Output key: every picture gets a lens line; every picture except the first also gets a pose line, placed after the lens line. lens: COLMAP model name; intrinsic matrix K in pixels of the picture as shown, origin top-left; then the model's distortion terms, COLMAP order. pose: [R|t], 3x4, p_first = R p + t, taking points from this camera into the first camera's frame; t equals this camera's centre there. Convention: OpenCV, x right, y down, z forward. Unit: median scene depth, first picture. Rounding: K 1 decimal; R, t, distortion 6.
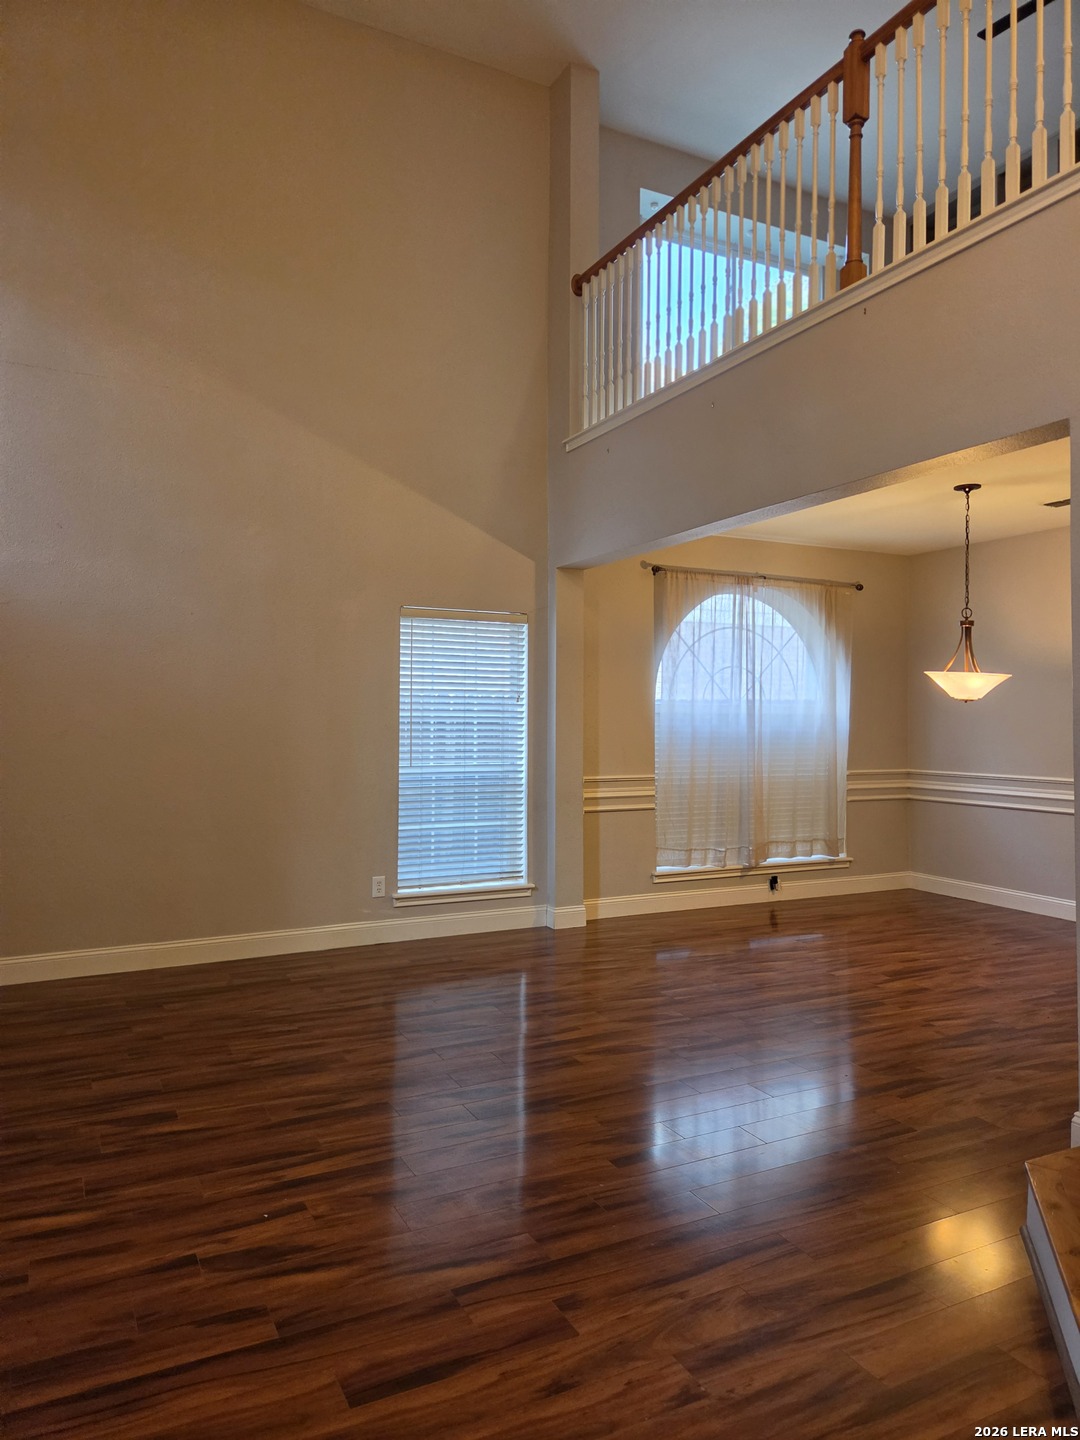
lens RADIAL K [[965.8, 0, 549.8], [0, 965.8, 706.1], [0, 0, 1]] dist [0.068709, -0.058319]
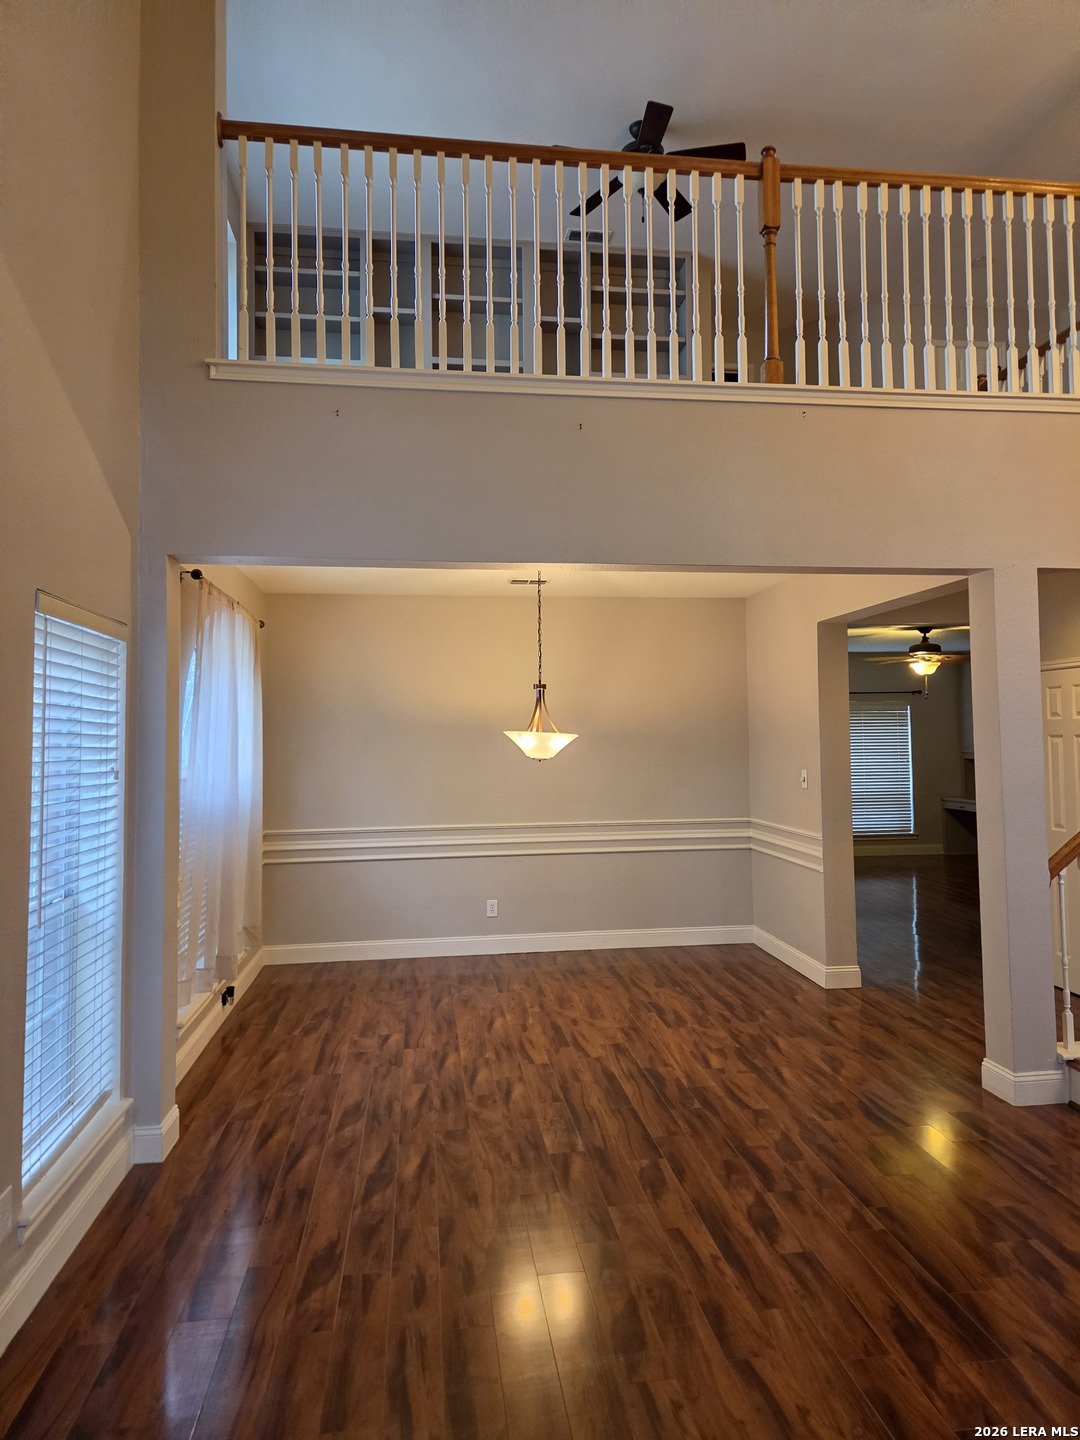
lens RADIAL K [[965.8, 0, 554.6], [0, 965.8, 690.2], [0, 0, 1]] dist [0.068709, -0.058319]
pose [[0.331673, 0.040490, 0.942525, -0.554259], [0.001838, 0.999049, -0.043565, -0.035477], [-0.943393, 0.016182, 0.331283, 0.639639]]
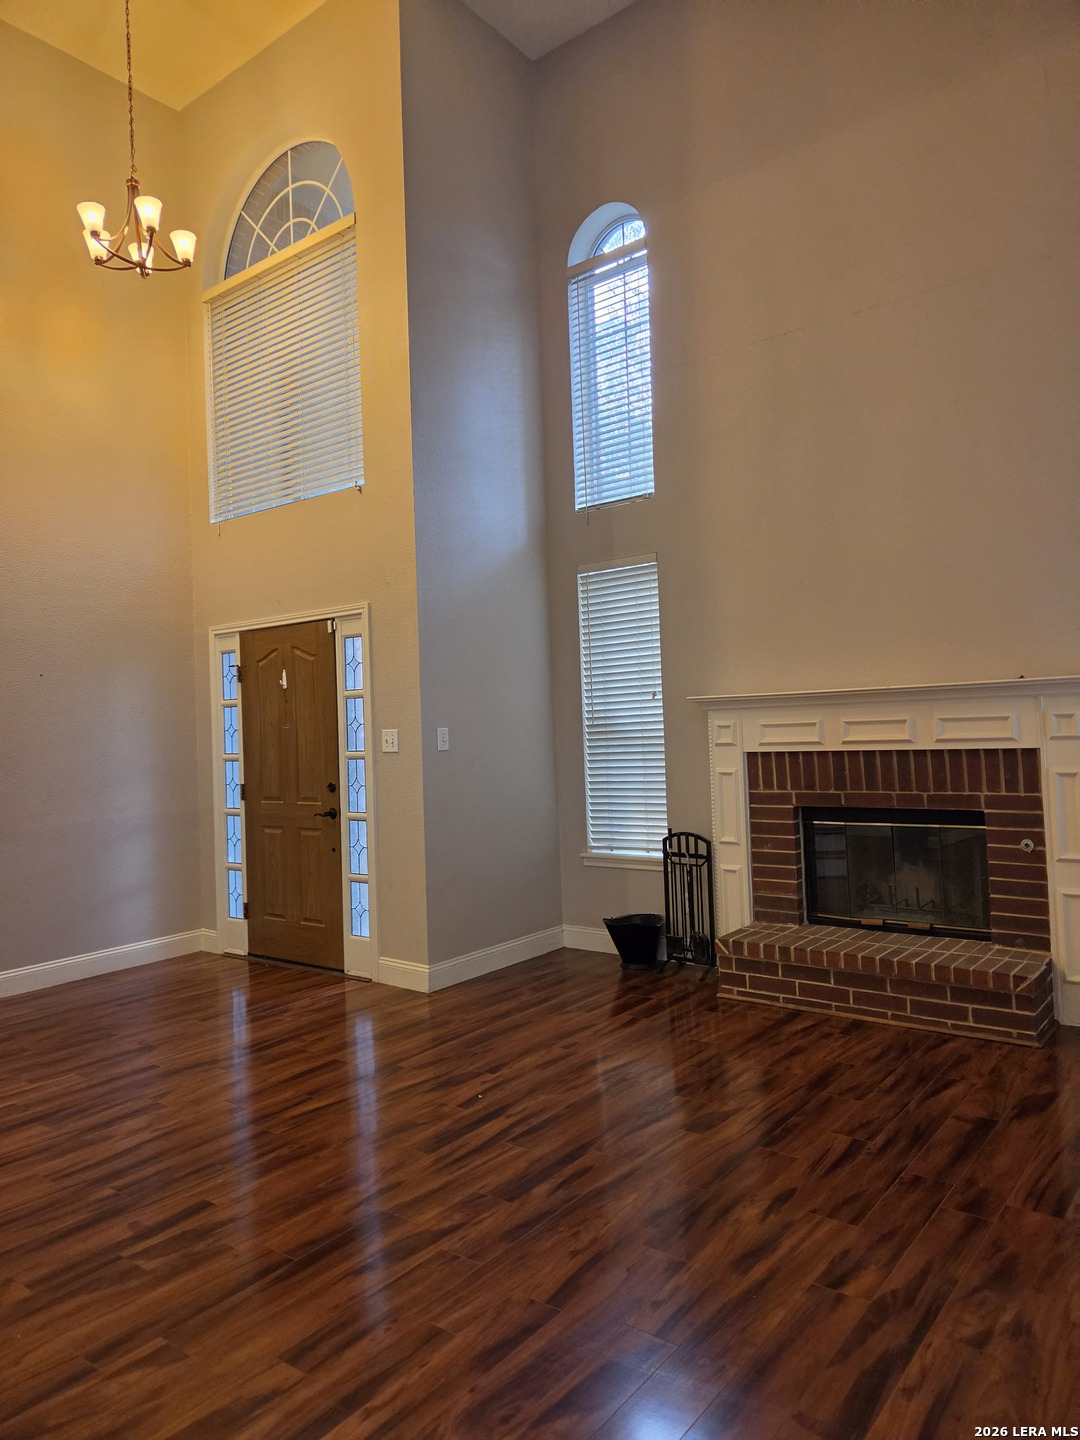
lens RADIAL K [[965.8, 0, 561.7], [0, 965.8, 710.1], [0, 0, 1]] dist [0.068709, -0.058319]
pose [[-0.903846, 0.022882, -0.427245, 0.083557], [0.037648, 0.998949, -0.026143, 0.011557], [0.426198, -0.039714, -0.903758, 1.104300]]
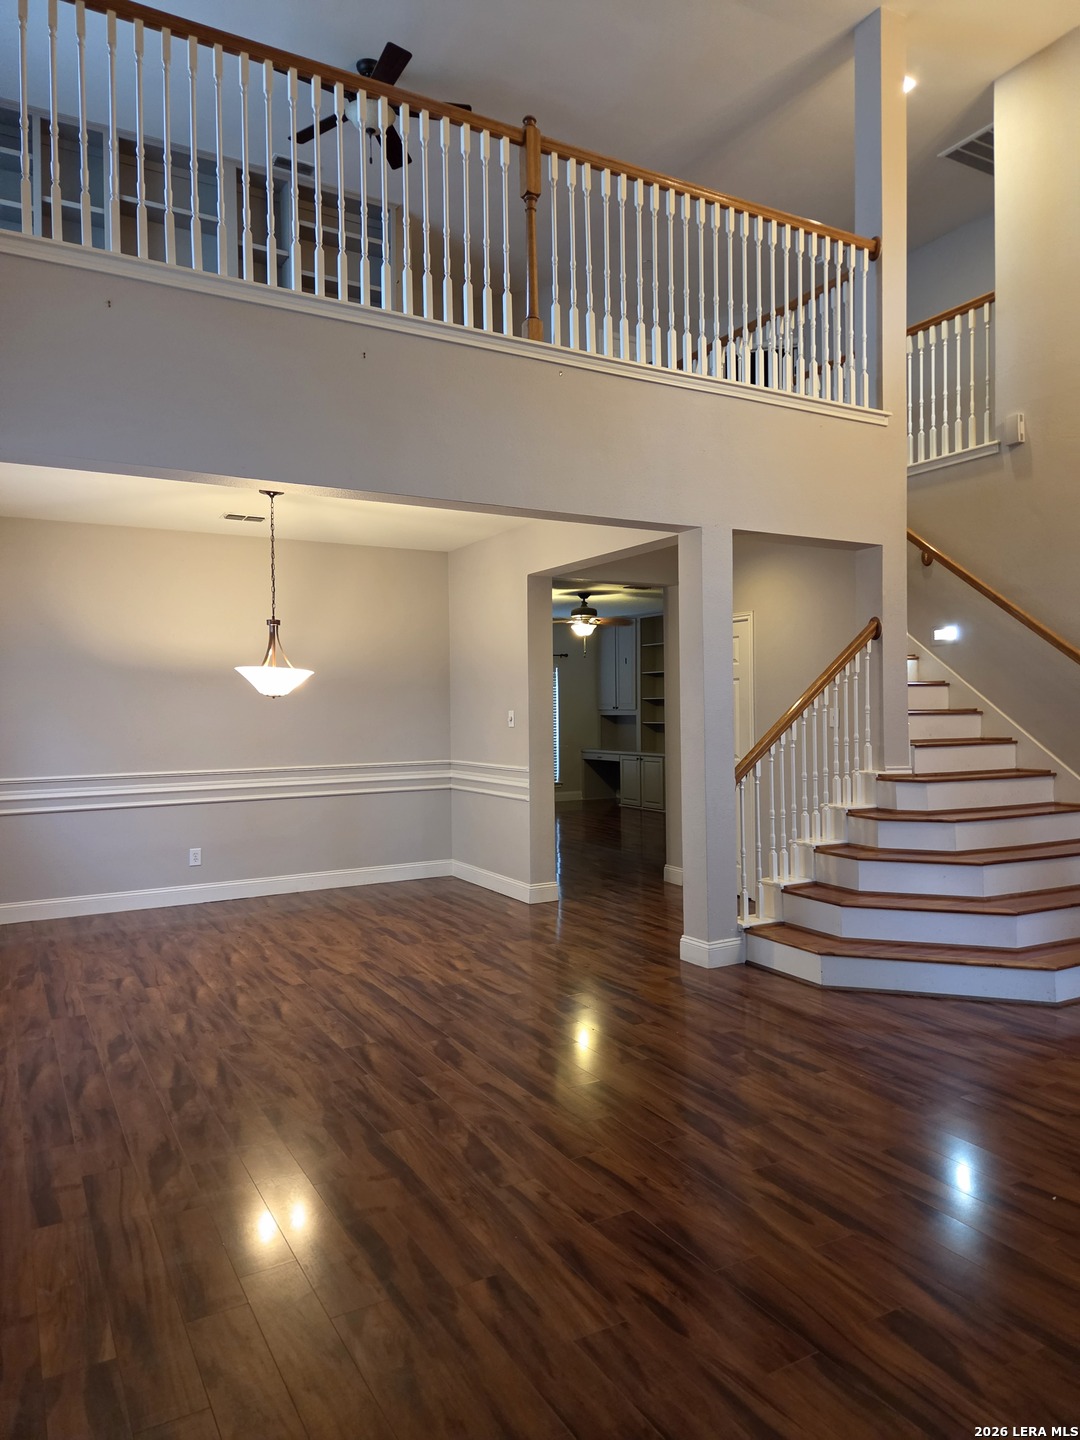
lens RADIAL K [[965.8, 0, 531.4], [0, 965.8, 707.5], [0, 0, 1]] dist [0.068709, -0.058319]
pose [[-0.029887, -0.000767, 0.999553, -0.622178], [0.000178, 1.000000, 0.000773, 0.005412], [-0.999553, 0.000201, -0.029887, 0.756726]]
